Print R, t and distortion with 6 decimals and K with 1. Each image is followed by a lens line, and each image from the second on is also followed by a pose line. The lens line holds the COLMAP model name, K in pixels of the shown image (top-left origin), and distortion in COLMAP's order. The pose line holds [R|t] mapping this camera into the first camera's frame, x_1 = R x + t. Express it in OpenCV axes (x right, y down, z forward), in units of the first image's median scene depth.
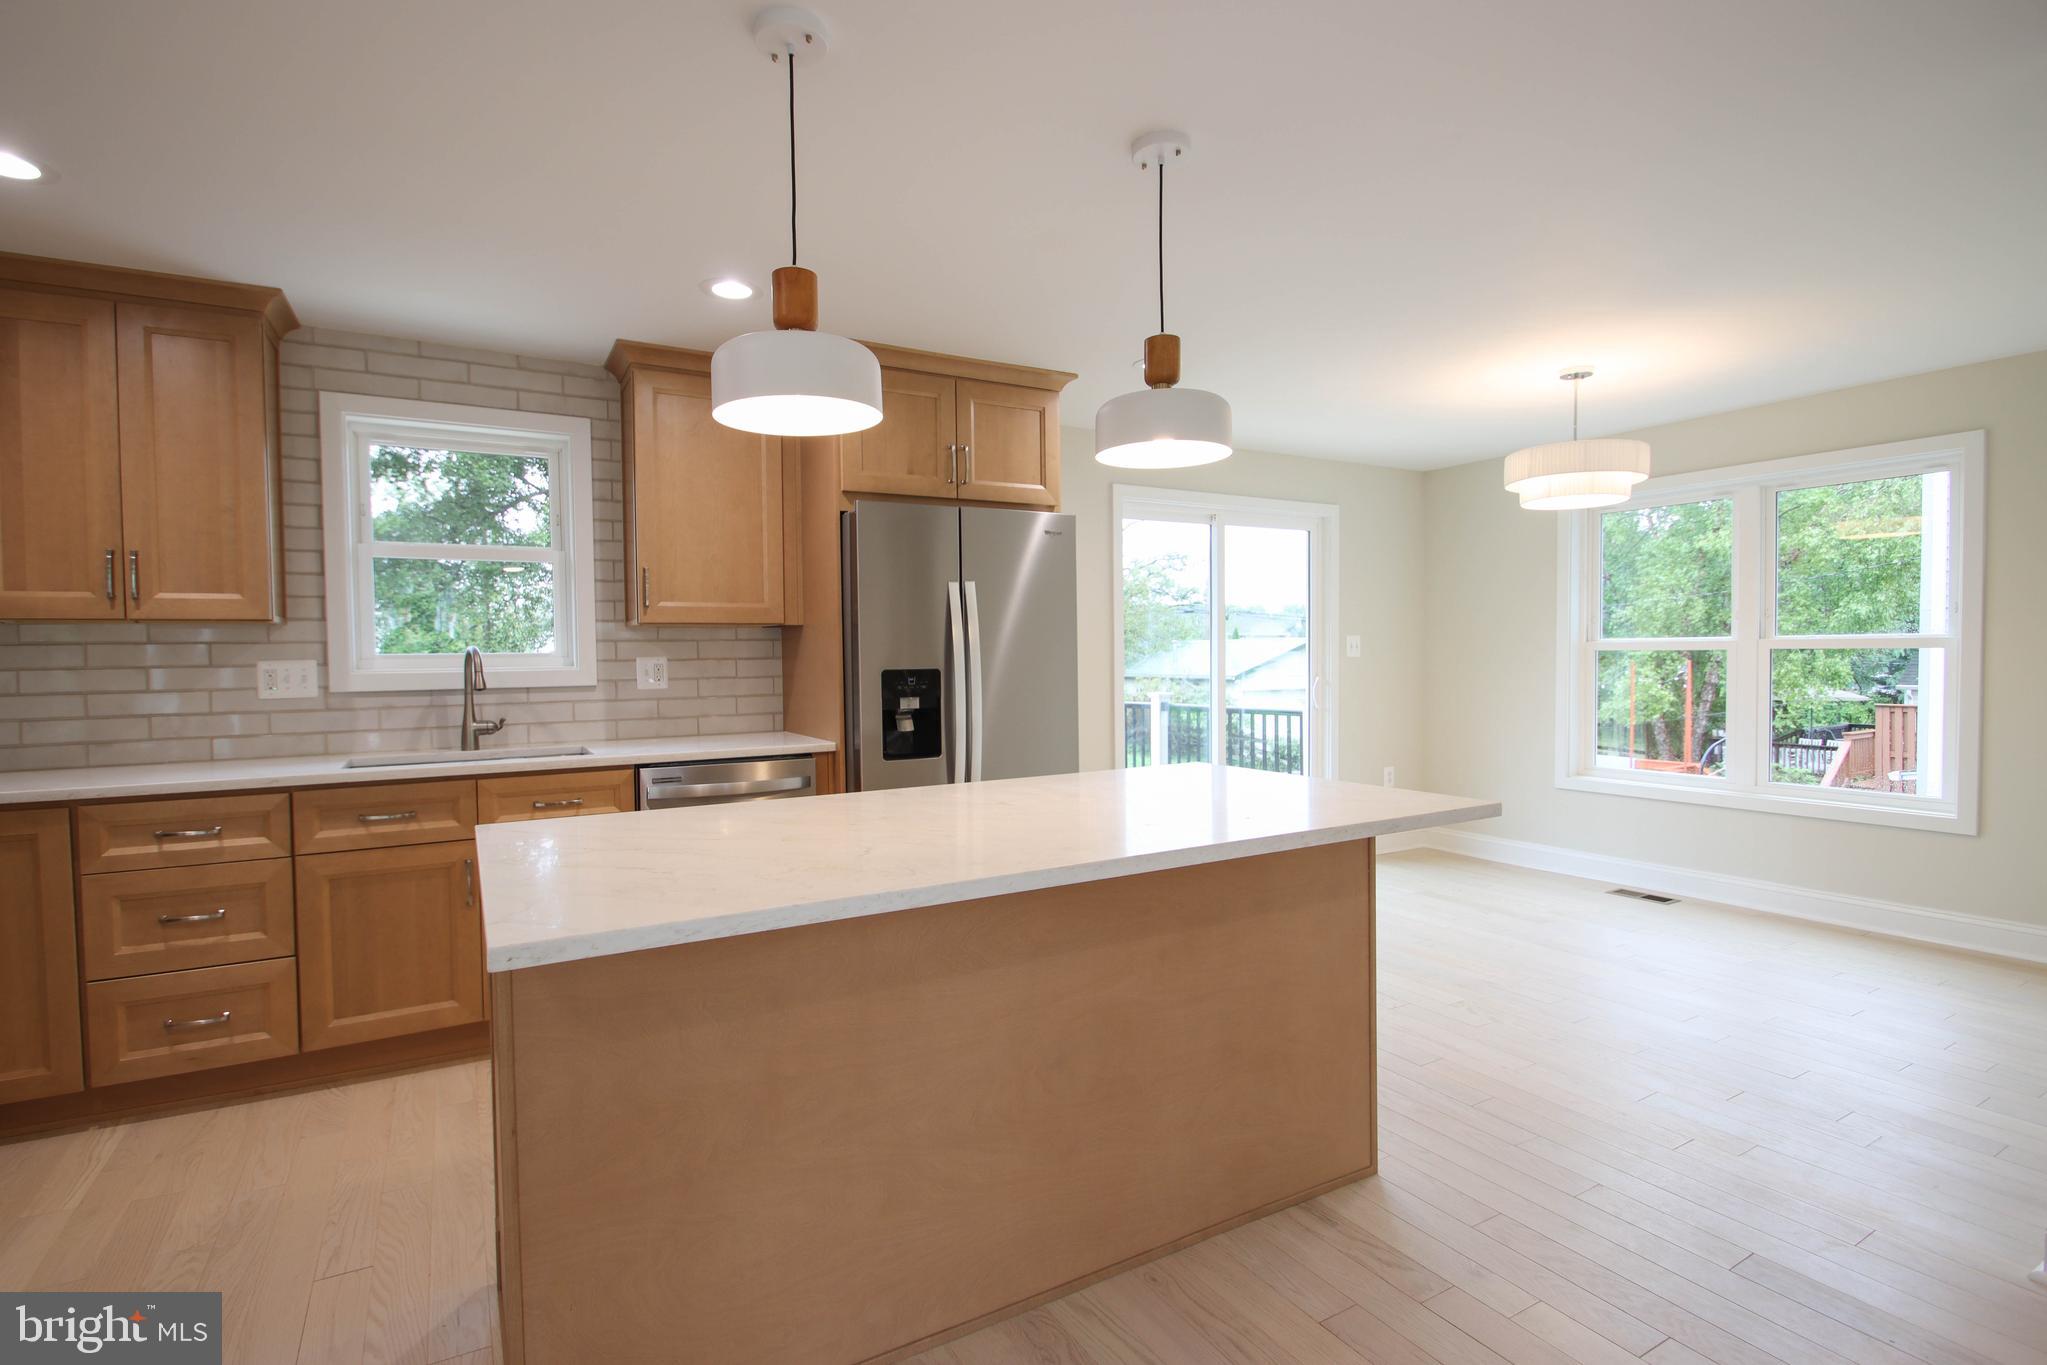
lens RADIAL K [[971.9, 0, 1004.0], [0, 971.9, 684.2], [0, 0, 1]] dist [0.012840, -0.014825]
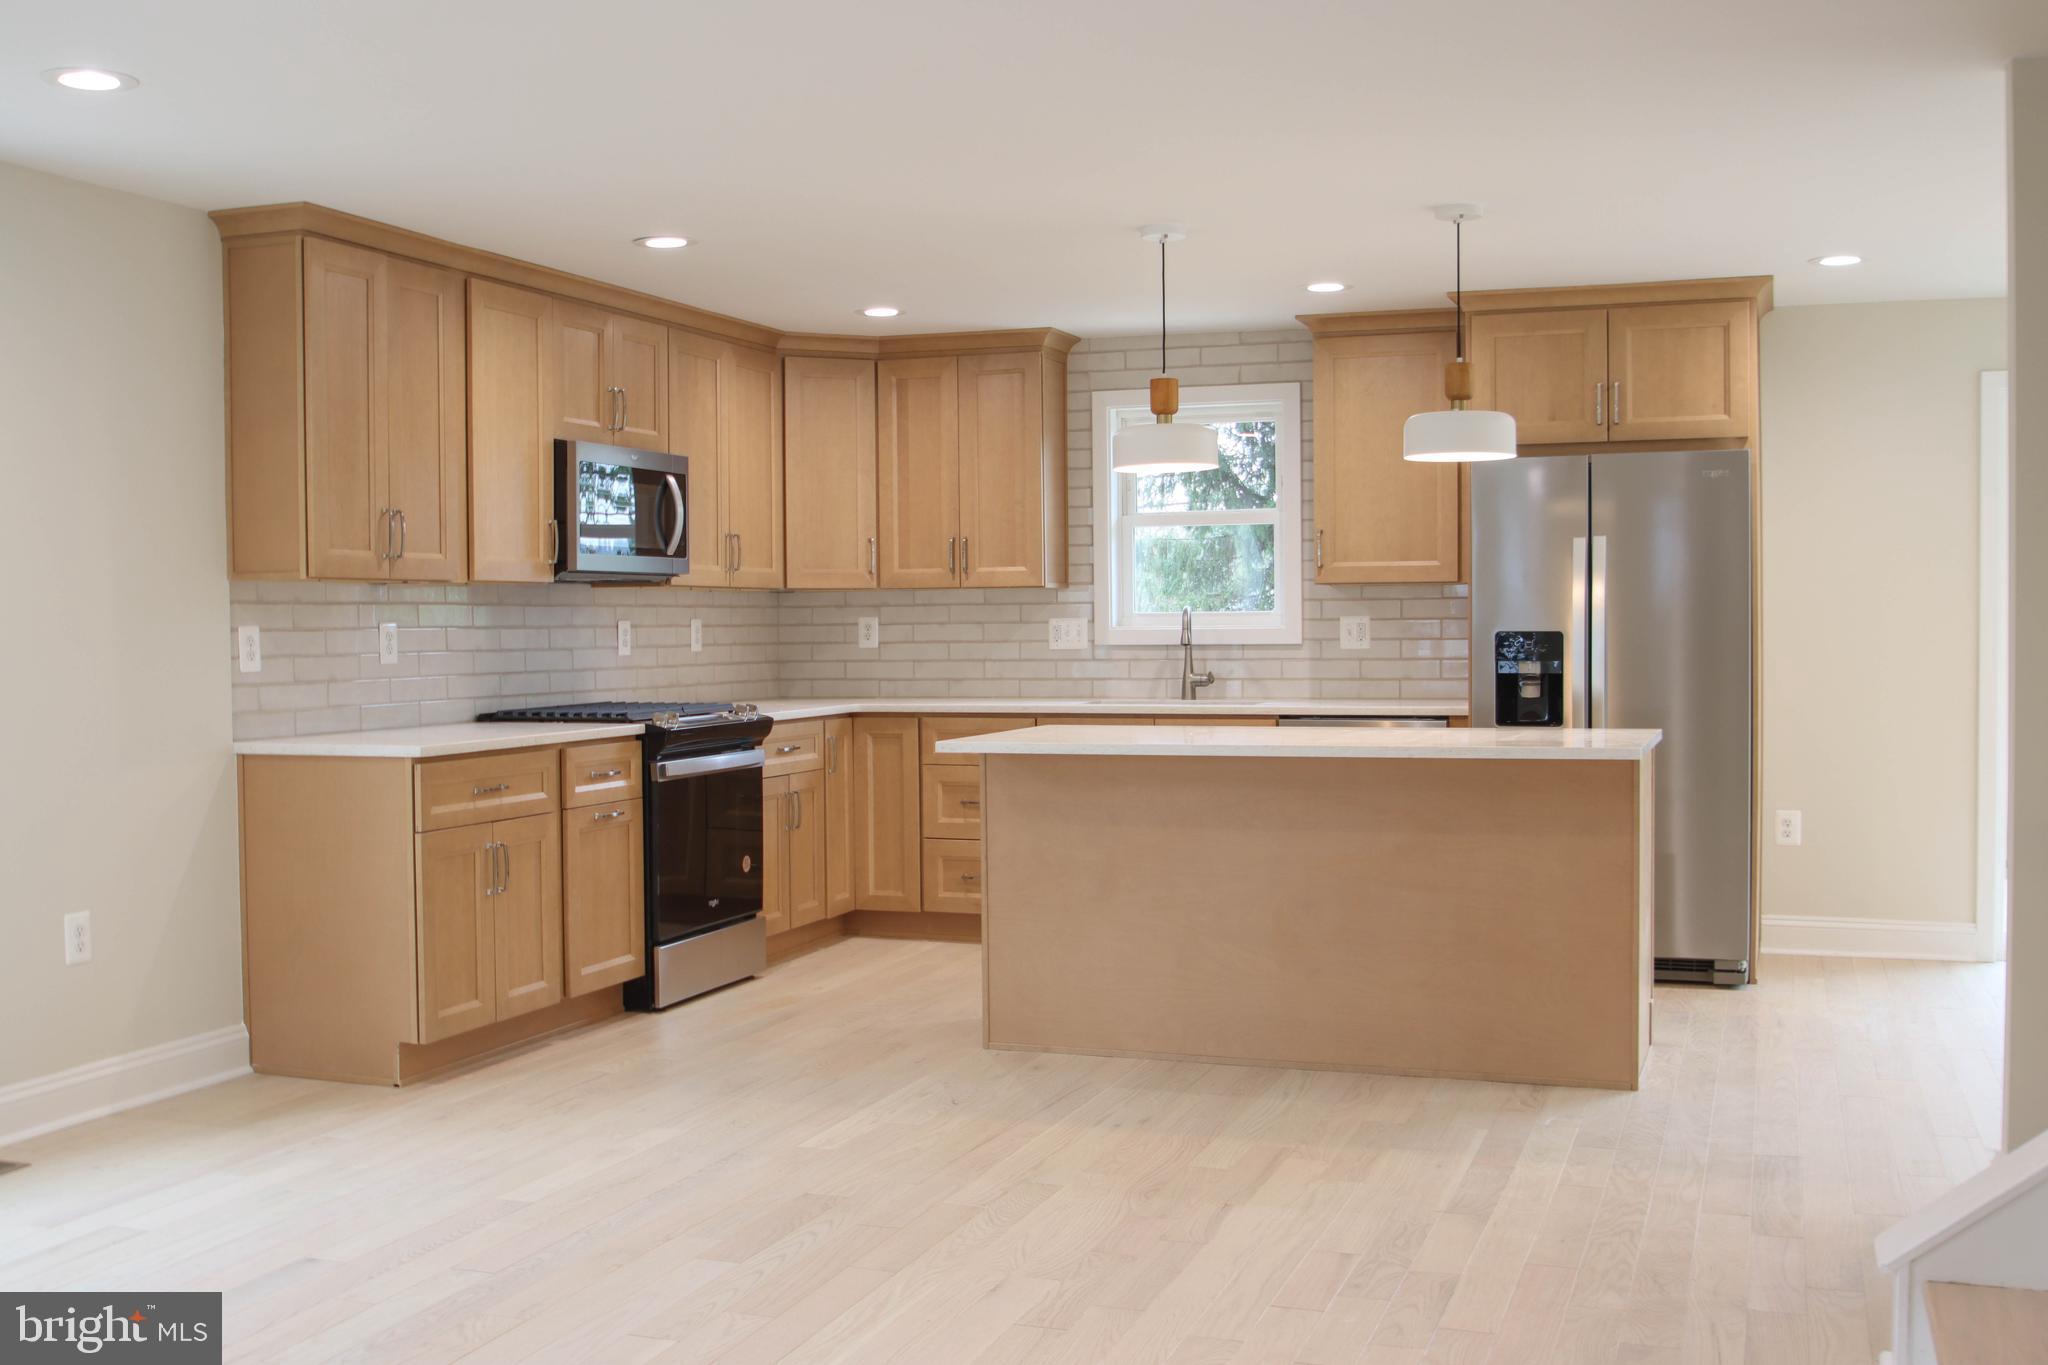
lens RADIAL K [[2160.3, 0, 960.6], [0, 2160.3, 711.2], [0, 0, 1]] dist [-0.083457, 0.005259]
pose [[0.638079, 0.039127, -0.768976, 1.233870], [-0.022091, 0.999227, 0.032512, 0.007024], [0.769654, -0.003758, 0.638450, -0.805520]]
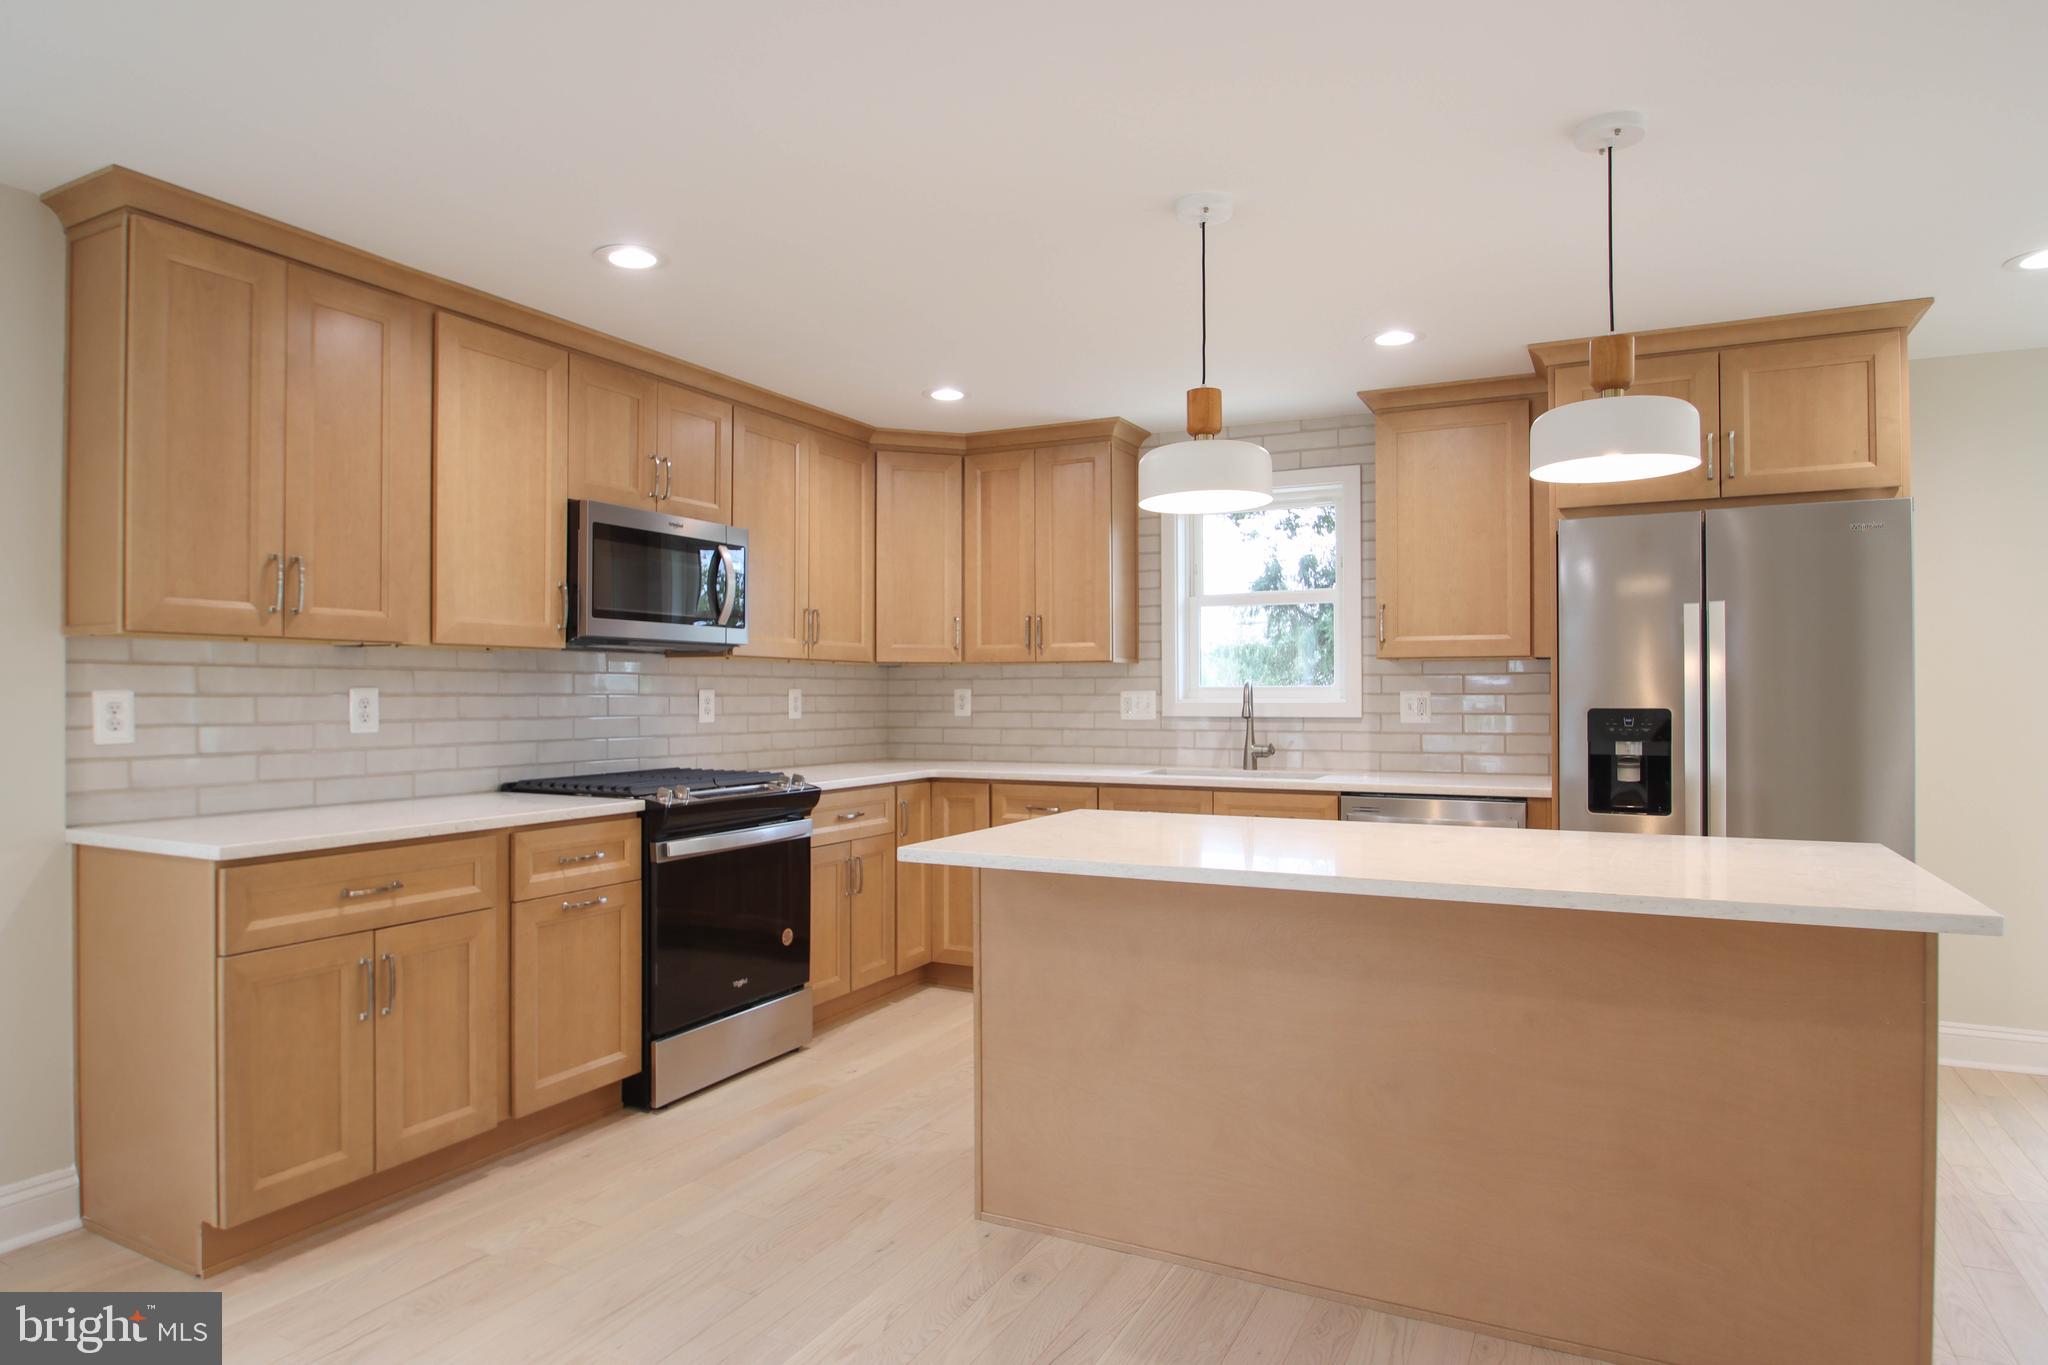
lens RADIAL K [[1201.1, 0, 993.9], [0, 1201.1, 691.8], [0, 0, 1]] dist [-0.025588, 0.001237]
pose [[0.540149, 0.010717, -0.841501, 0.513075], [-0.031062, 0.999491, -0.007209, -0.005459], [0.840996, 0.030033, 0.540207, -0.032192]]
